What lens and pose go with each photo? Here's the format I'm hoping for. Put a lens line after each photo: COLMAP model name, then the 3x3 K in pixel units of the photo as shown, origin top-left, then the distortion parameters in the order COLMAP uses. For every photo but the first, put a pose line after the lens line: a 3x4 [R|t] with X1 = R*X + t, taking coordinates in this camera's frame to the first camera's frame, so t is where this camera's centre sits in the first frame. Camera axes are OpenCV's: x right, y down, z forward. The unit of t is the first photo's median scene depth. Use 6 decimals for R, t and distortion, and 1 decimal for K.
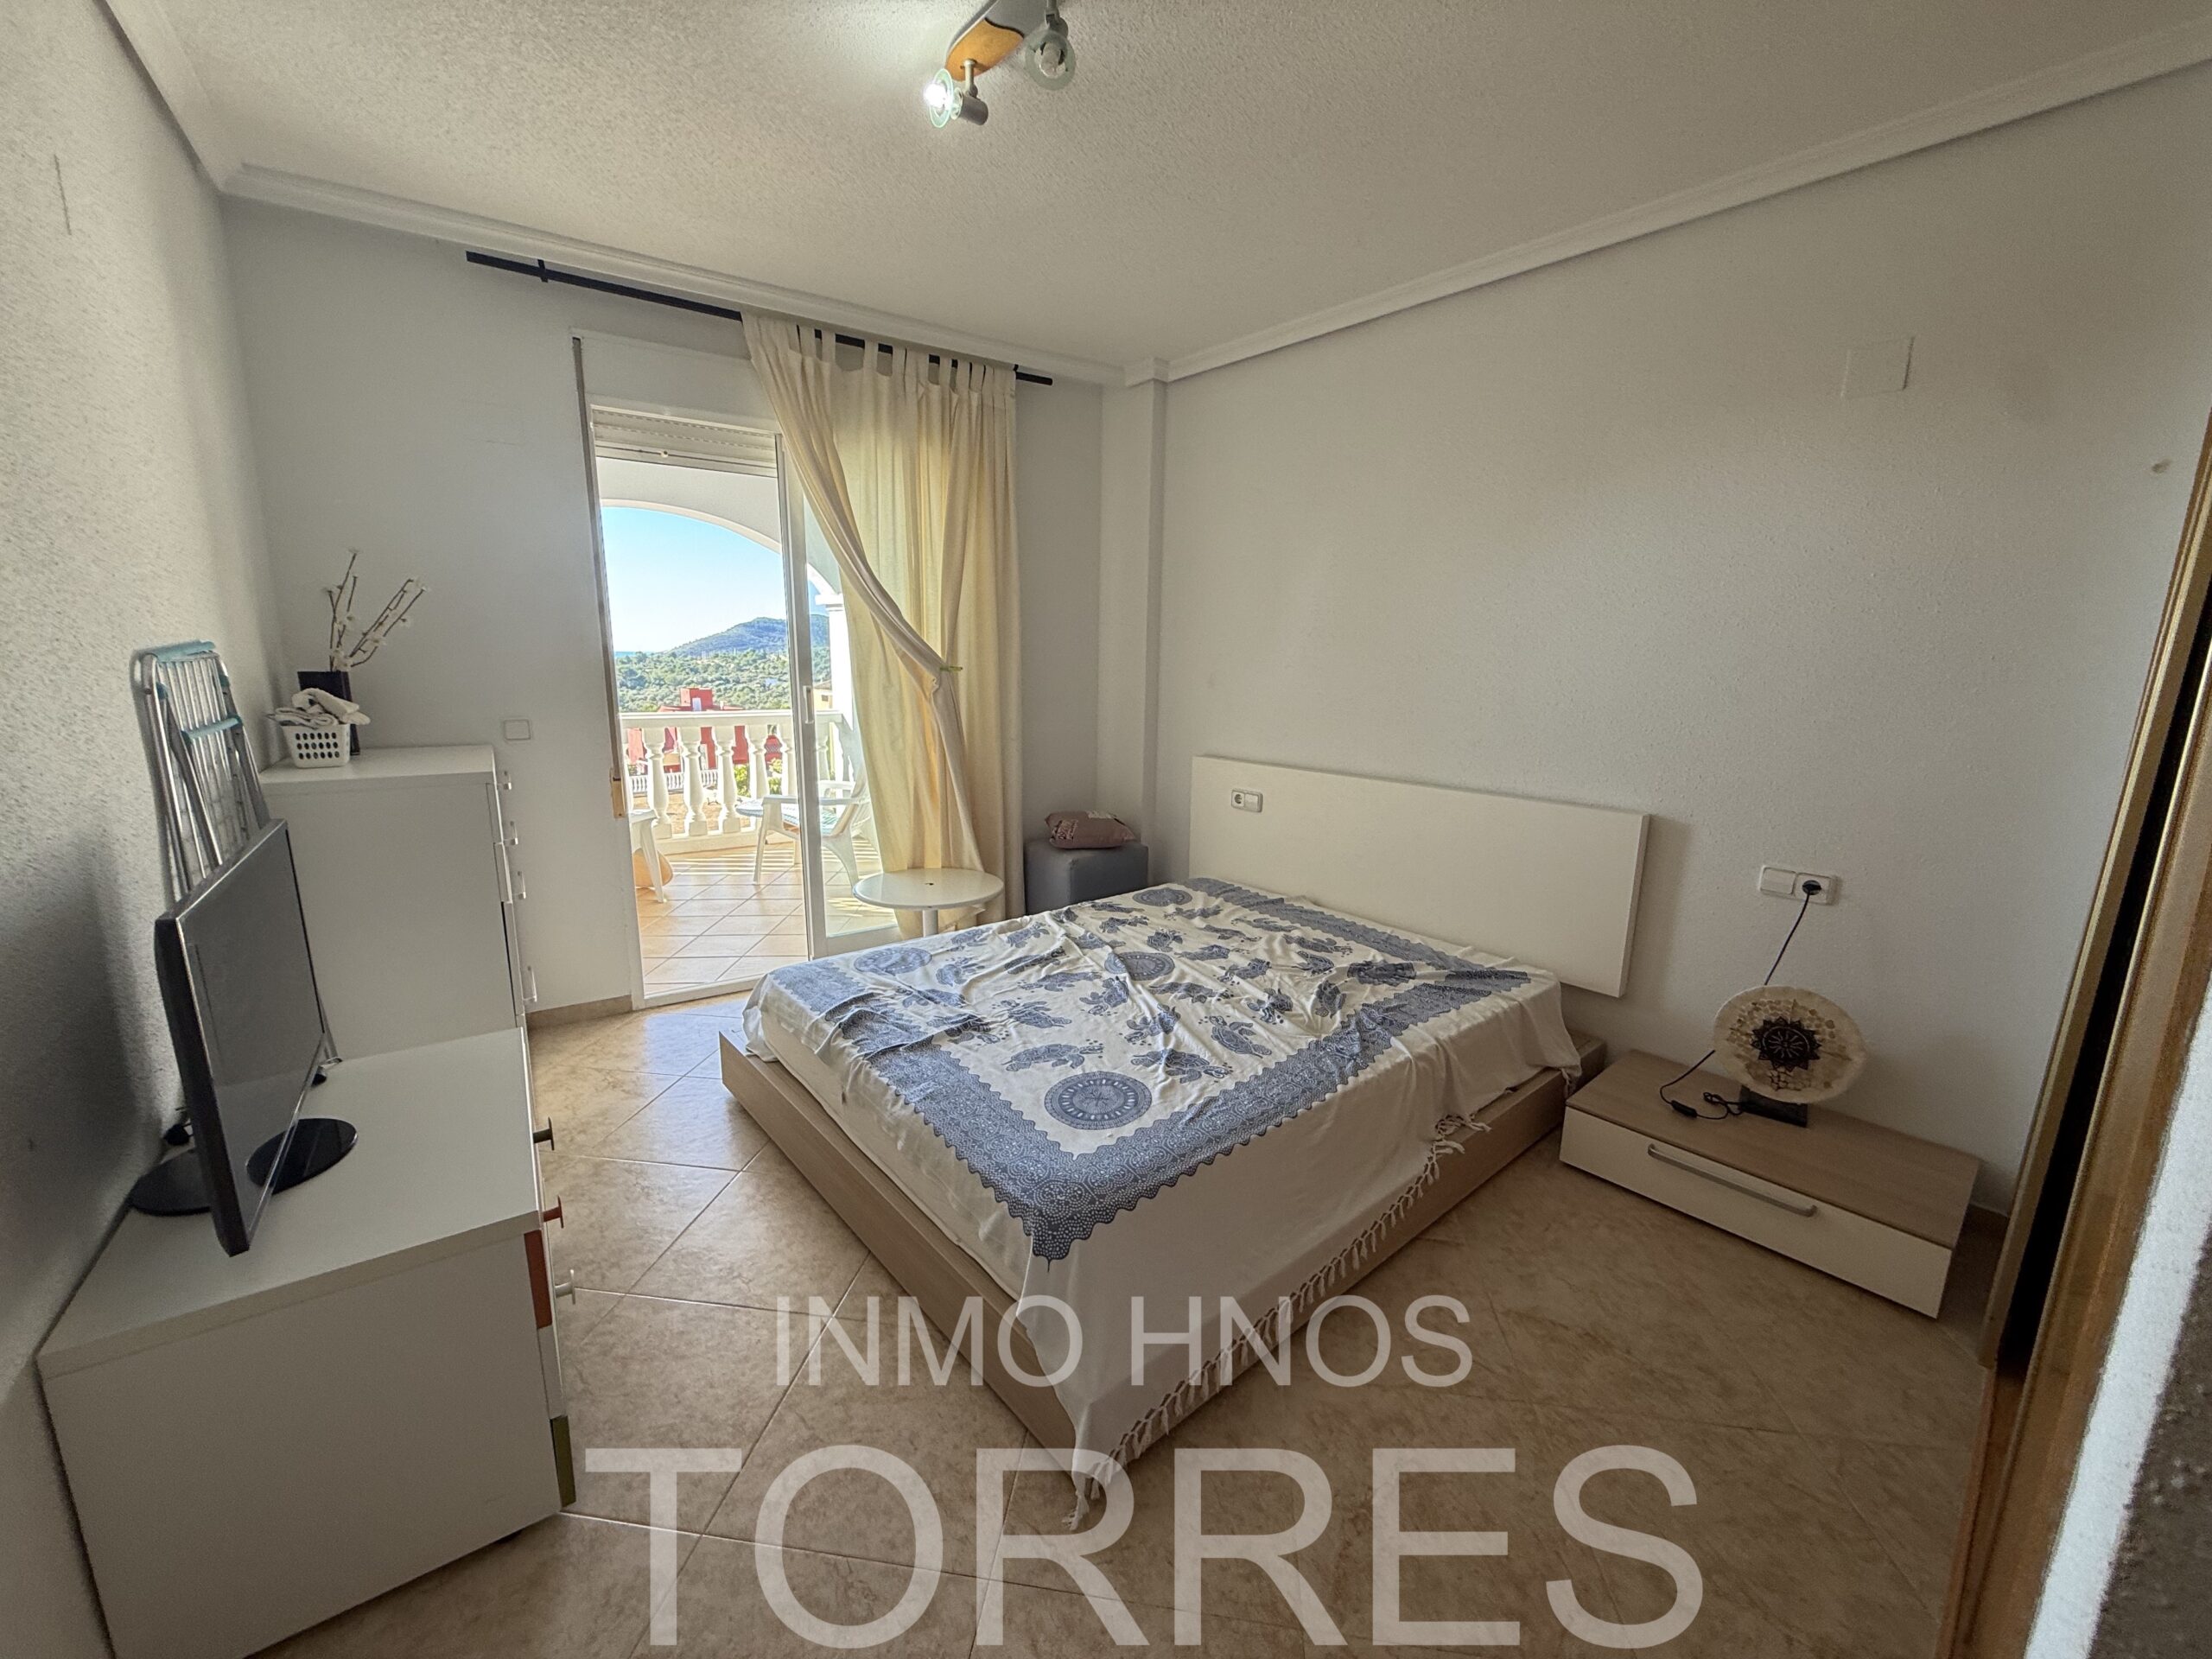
lens RADIAL K [[875.8, 0, 1105.2], [0, 875.8, 827.1], [0, 0, 1]] dist [-0.000148, -0.000244]
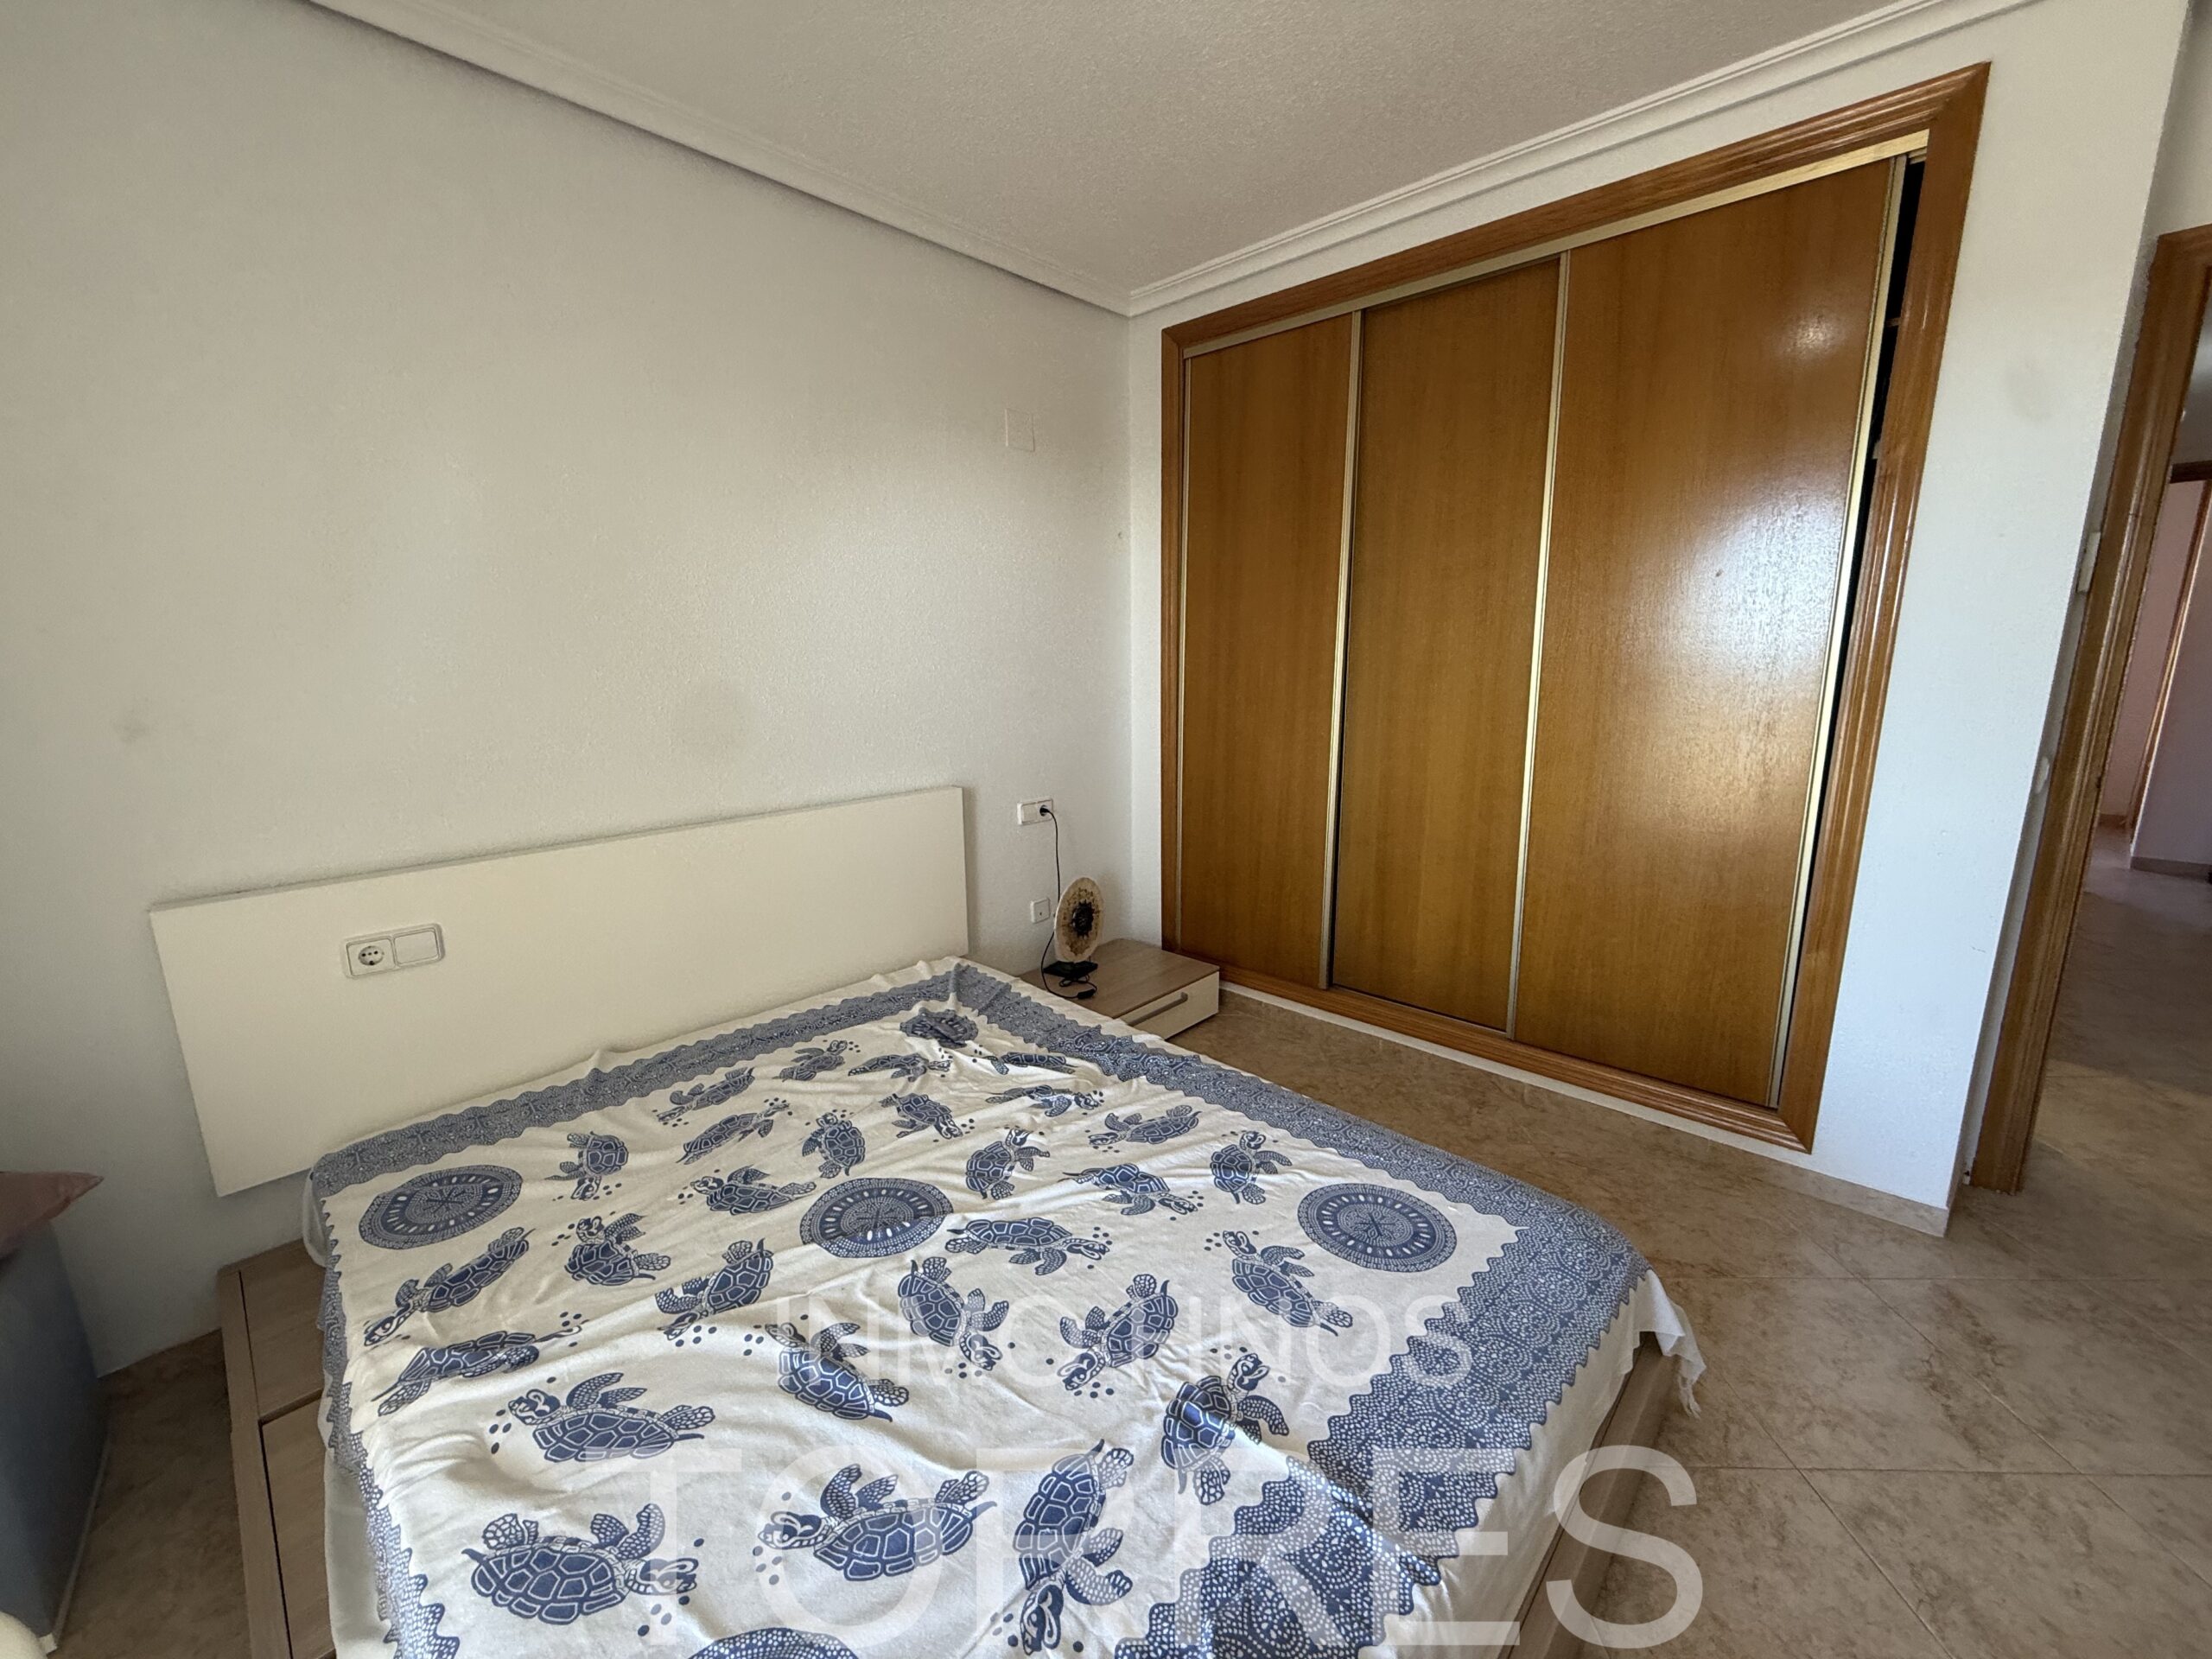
lens RADIAL K [[875.8, 0, 1105.2], [0, 875.8, 827.1], [0, 0, 1]] dist [-0.000148, -0.000244]
pose [[-0.102032, -0.213322, 0.971639, -0.415468], [0.205416, 0.951168, 0.230398, -0.155524], [-0.973342, 0.223098, -0.053230, 0.758704]]
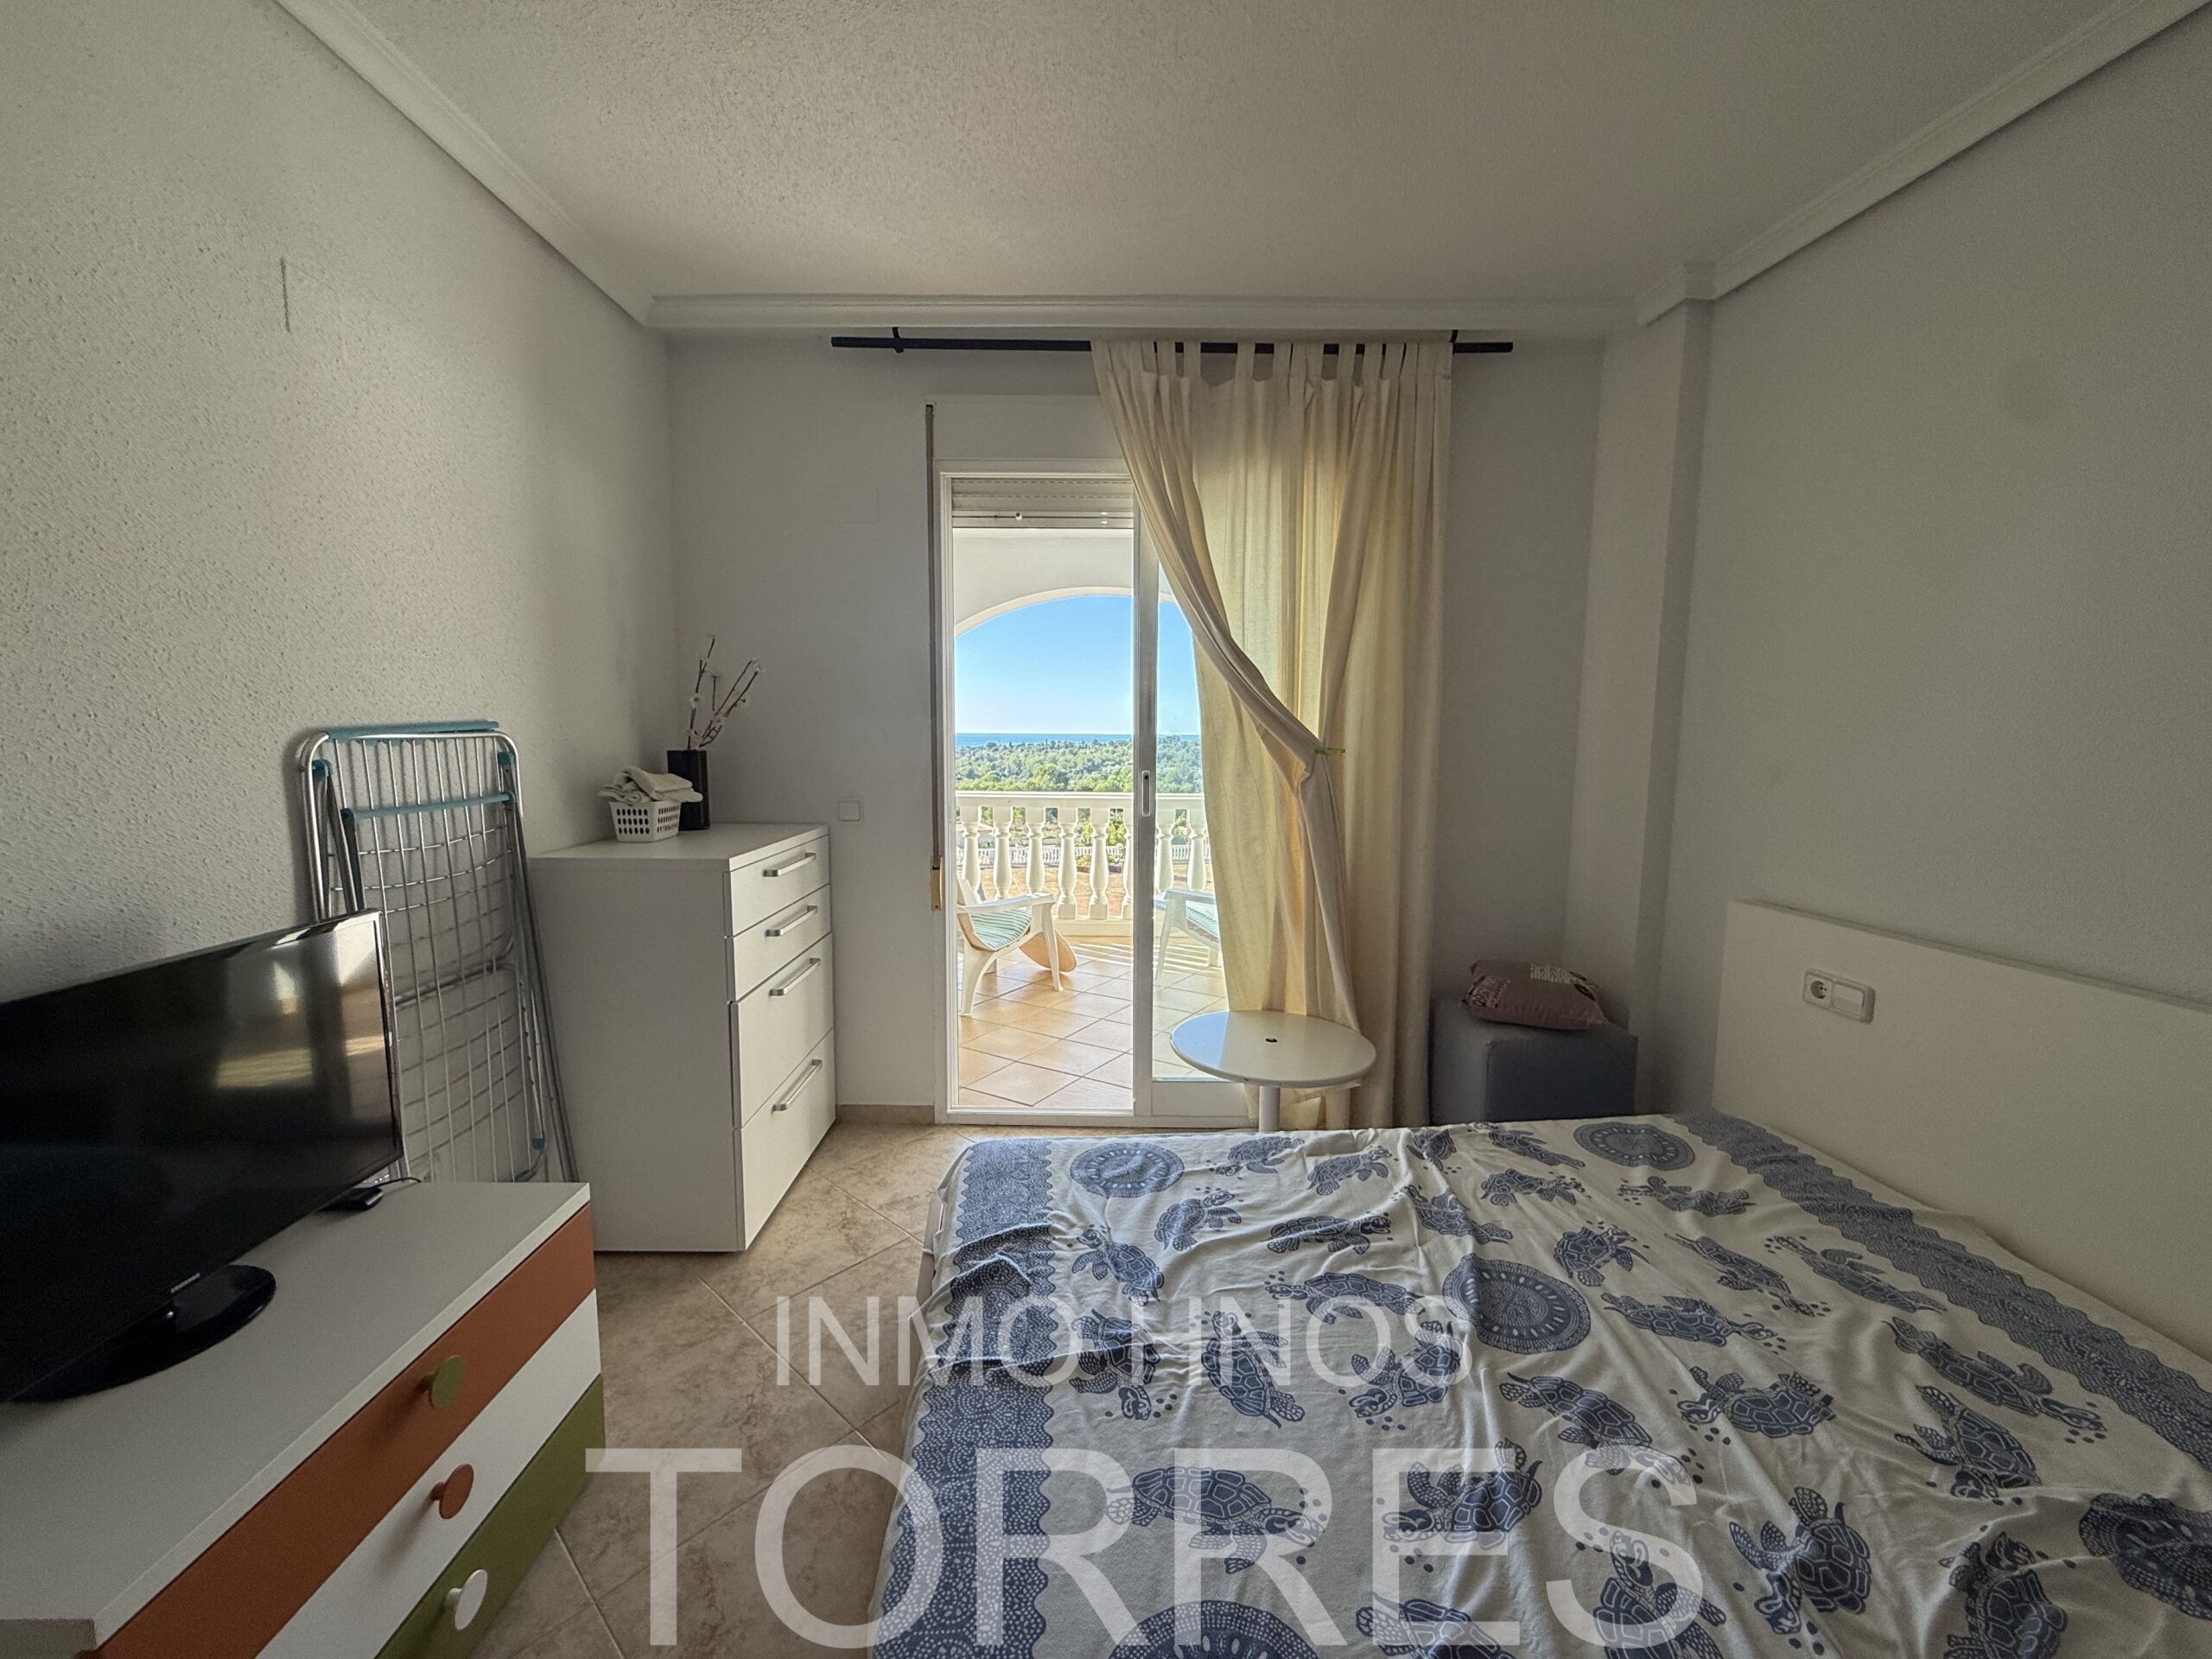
lens RADIAL K [[875.8, 0, 1105.2], [0, 875.8, 827.1], [0, 0, 1]] dist [-0.000148, -0.000244]
pose [[0.824091, 0.054871, -0.563793, 0.107426], [-0.106720, 0.992513, -0.059396, -0.065148], [0.556313, 0.109115, 0.823777, 0.355578]]
